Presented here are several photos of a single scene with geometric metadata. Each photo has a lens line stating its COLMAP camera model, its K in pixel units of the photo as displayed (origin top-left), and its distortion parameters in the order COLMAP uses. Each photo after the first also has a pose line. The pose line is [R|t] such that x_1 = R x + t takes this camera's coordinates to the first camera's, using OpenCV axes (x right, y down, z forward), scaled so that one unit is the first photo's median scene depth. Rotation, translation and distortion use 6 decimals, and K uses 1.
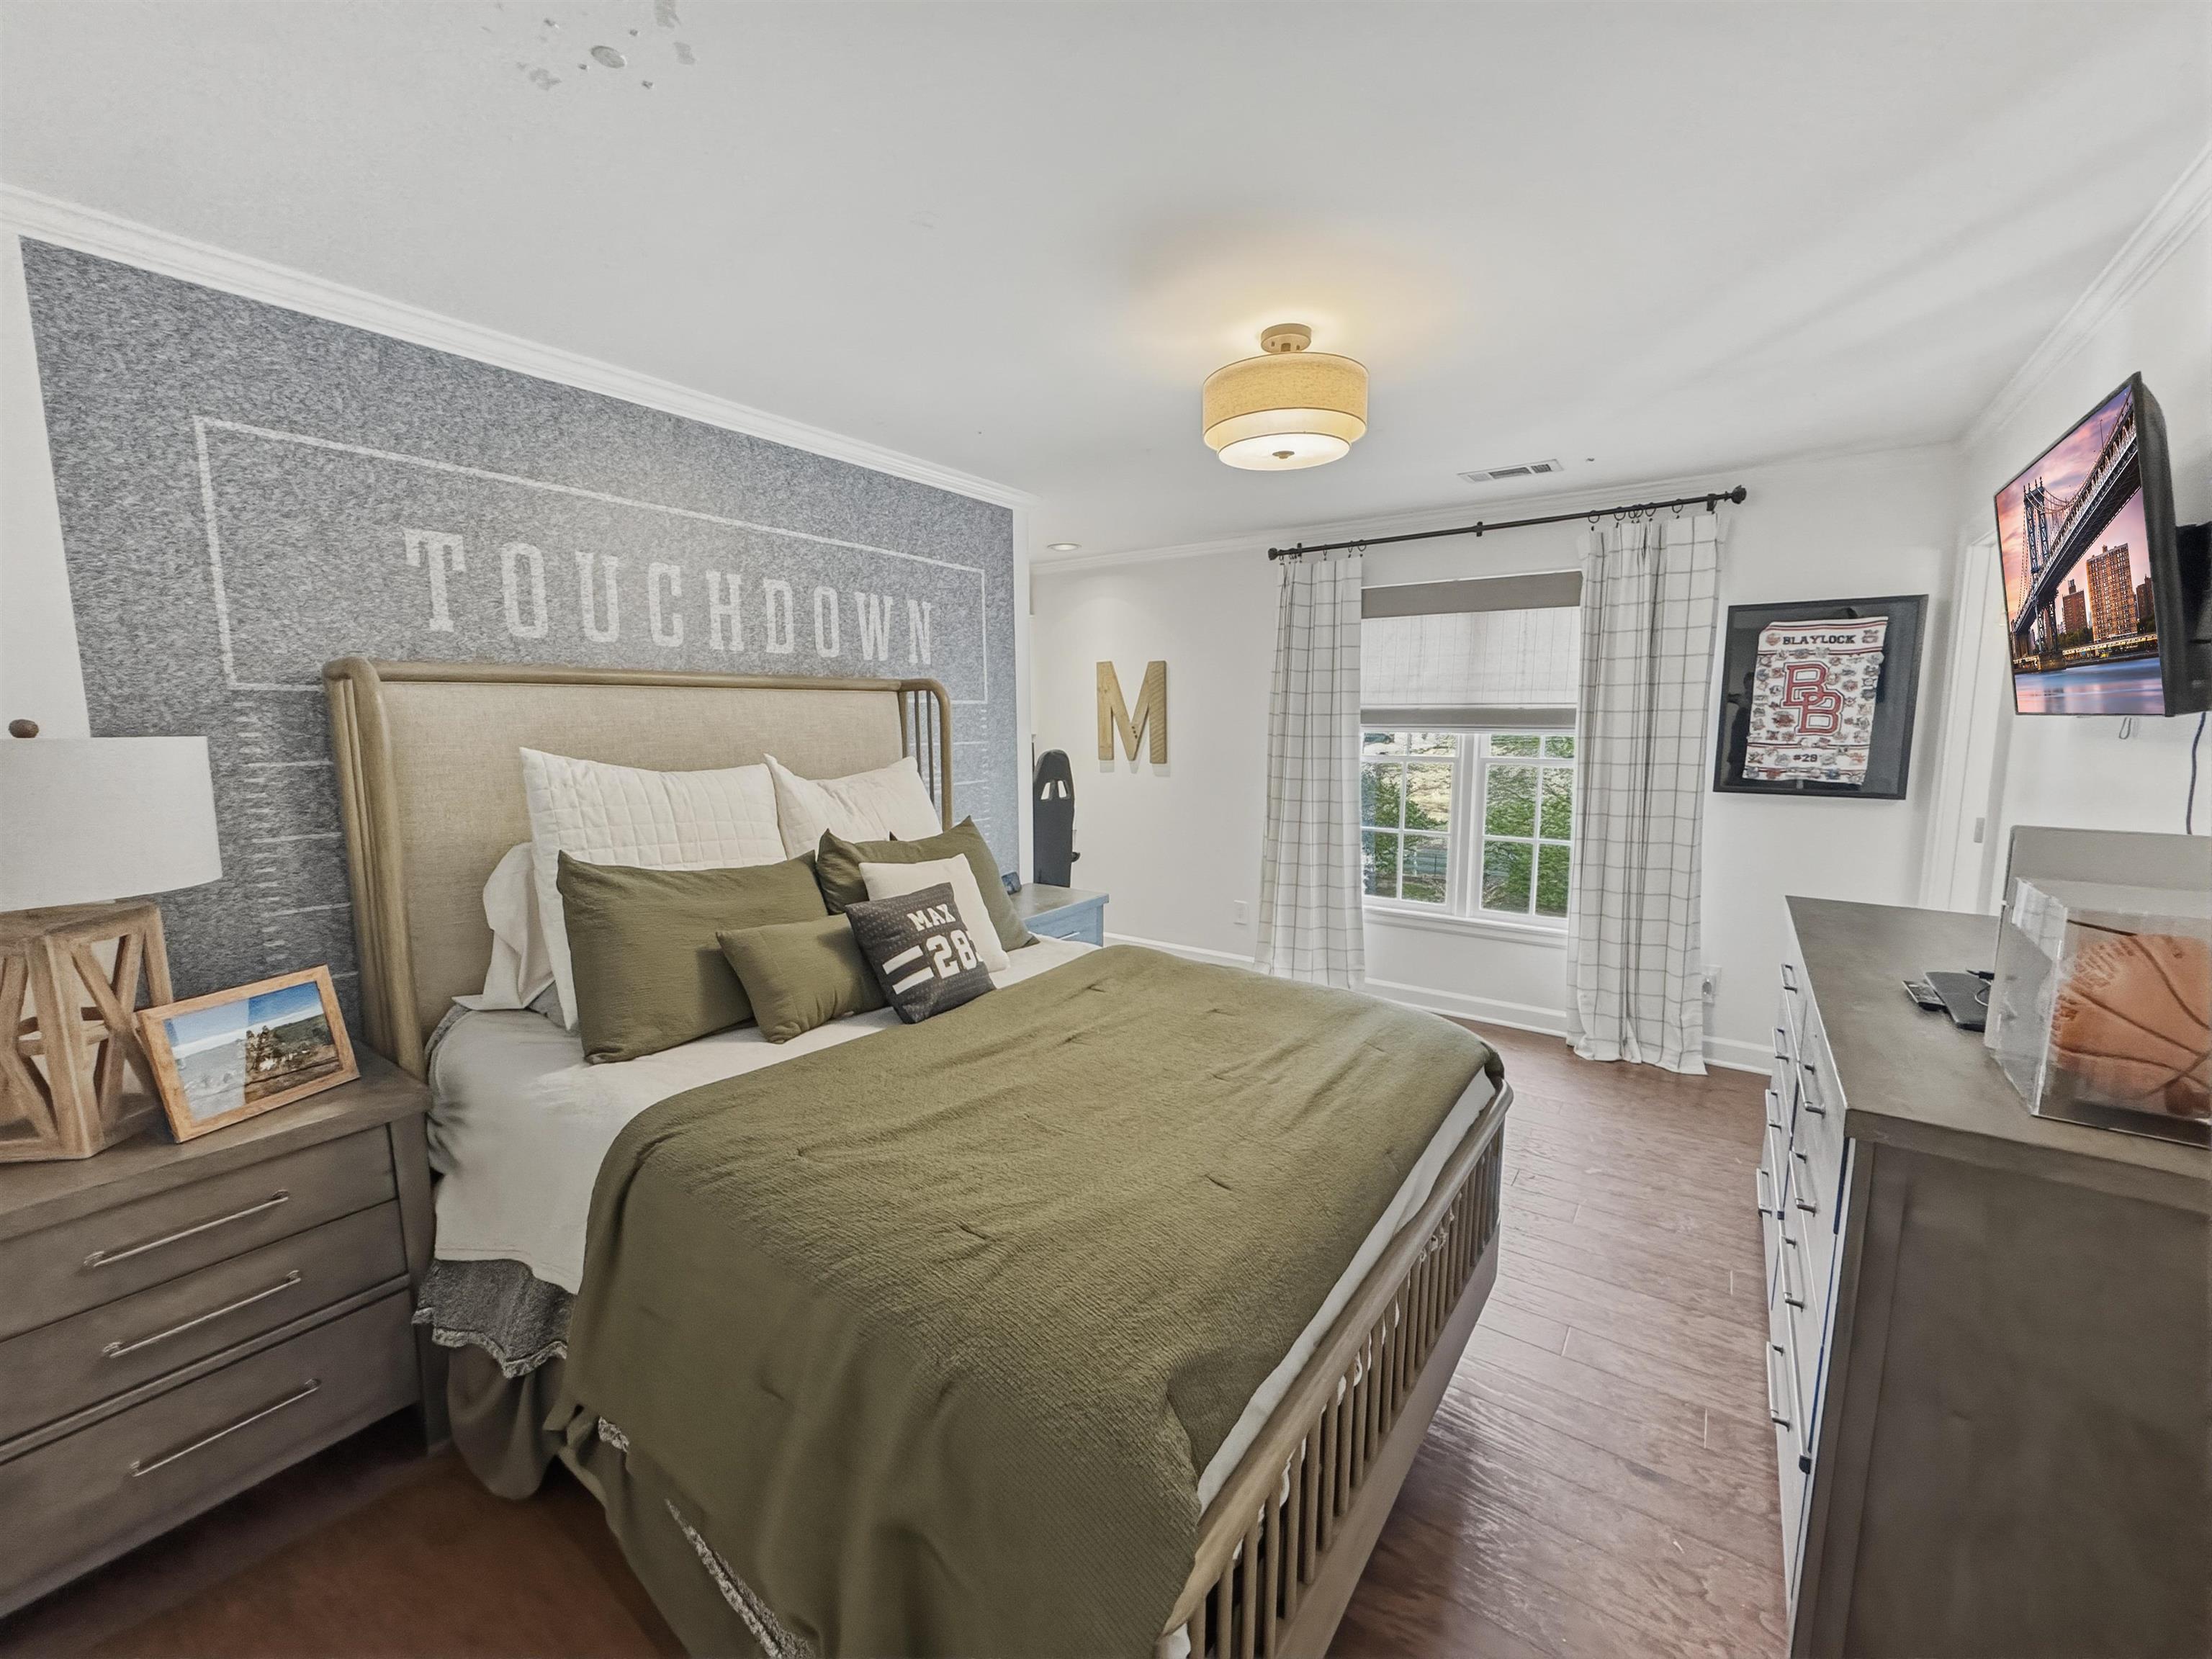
lens RADIAL K [[884.6, 0, 1108.2], [0, 884.6, 832.6], [0, 0, 1]] dist [-0.000906, -0.000879]
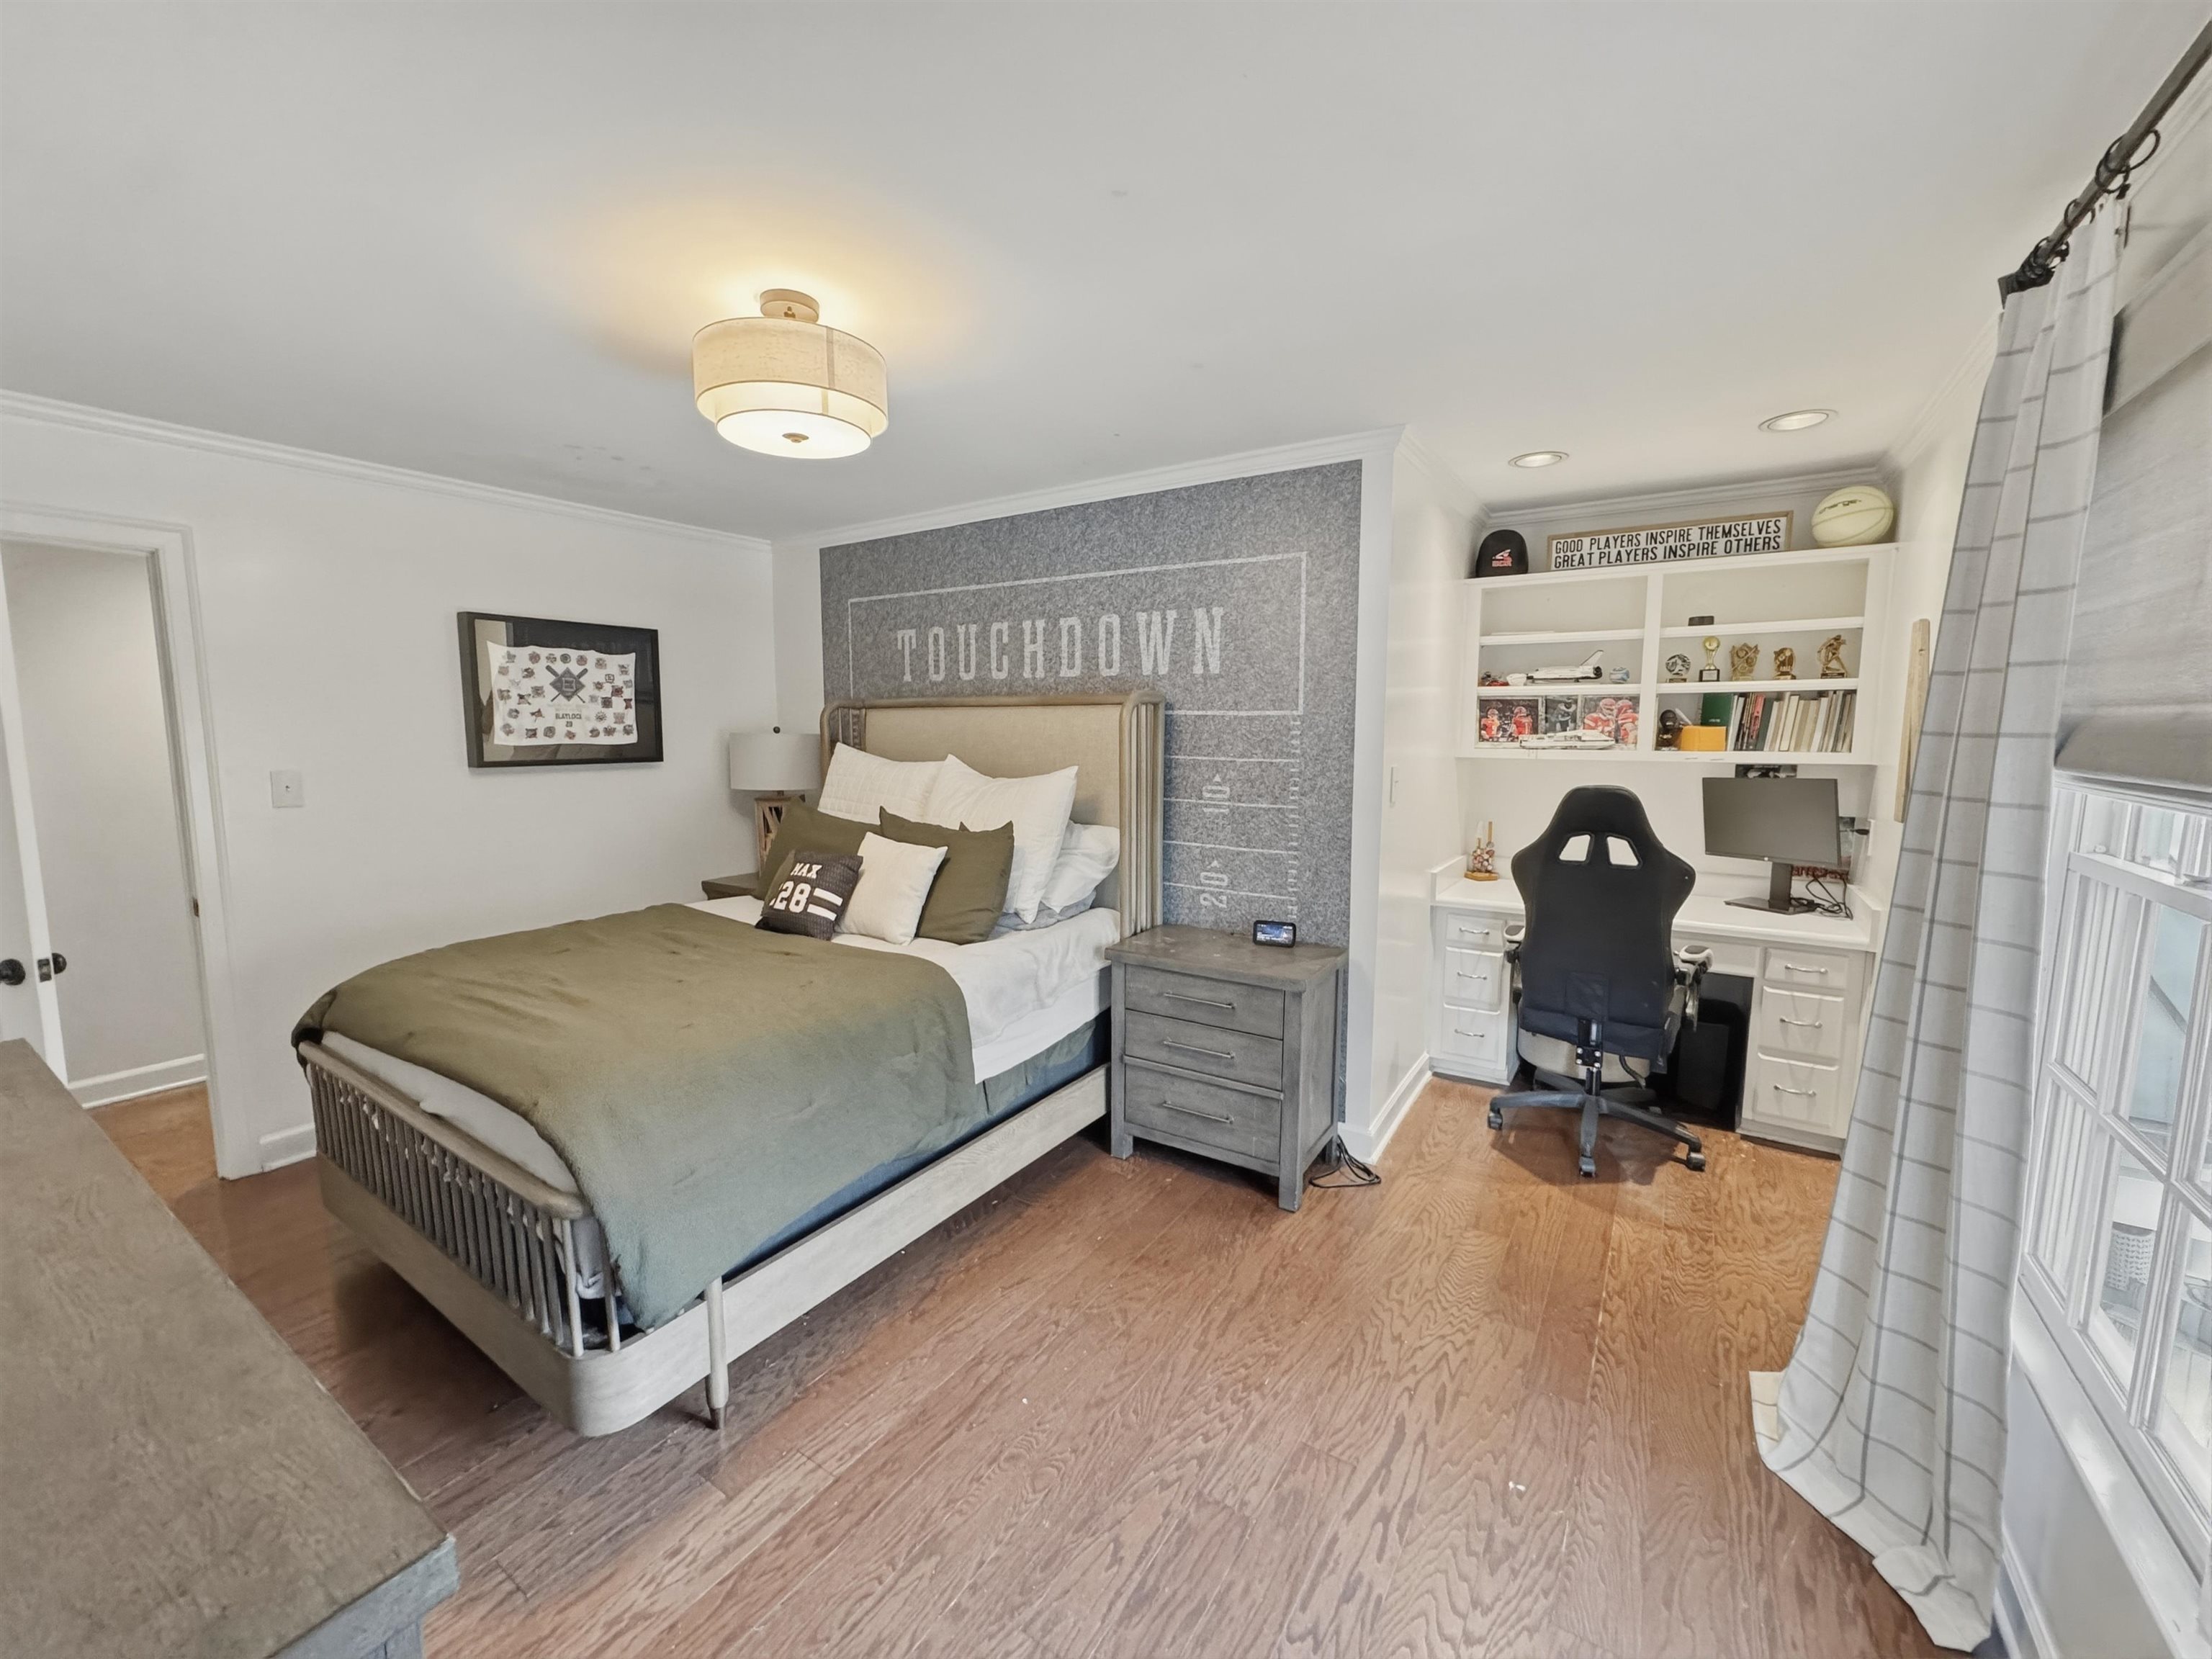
lens RADIAL K [[884.6, 0, 1108.3], [0, 884.6, 830.9], [0, 0, 1]] dist [-0.000906, -0.000879]
pose [[0.036553, 0.127313, -0.991189, 0.894143], [-0.131065, 0.983895, 0.121543, -0.150755], [0.990700, 0.125468, 0.052650, 1.033224]]
